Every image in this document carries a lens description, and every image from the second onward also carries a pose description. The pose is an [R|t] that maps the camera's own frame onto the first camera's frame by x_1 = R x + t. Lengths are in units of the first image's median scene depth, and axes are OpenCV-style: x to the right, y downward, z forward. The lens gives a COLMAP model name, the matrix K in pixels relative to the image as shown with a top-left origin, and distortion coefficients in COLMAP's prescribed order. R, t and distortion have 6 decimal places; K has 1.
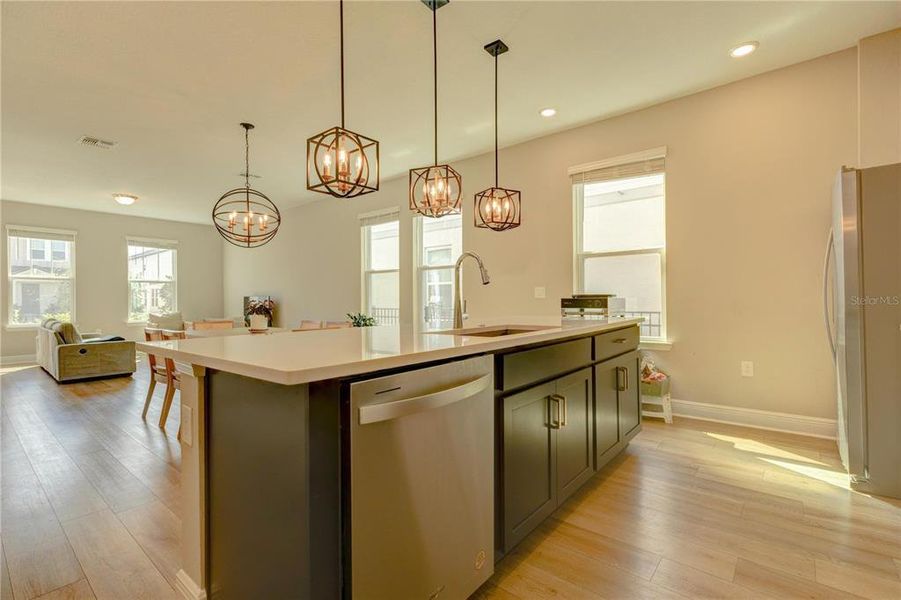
lens RADIAL K [[412.6, 0, 451.2], [0, 412.6, 299.9], [0, 0, 1]] dist [0.007941, -0.000384]
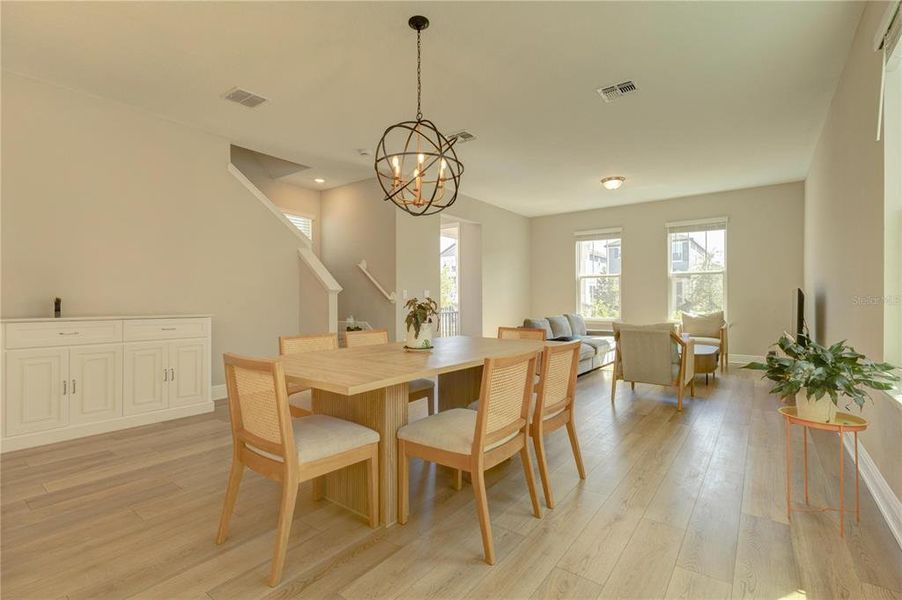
lens RADIAL K [[413.0, 0, 452.1], [0, 413.0, 301.2], [0, 0, 1]] dist [0.007941, -0.000384]
pose [[0.038998, 0.009299, -0.999196, 0.065900], [0.008043, 0.999921, 0.009620, -0.001230], [0.999207, -0.008411, 0.038920, 0.487052]]
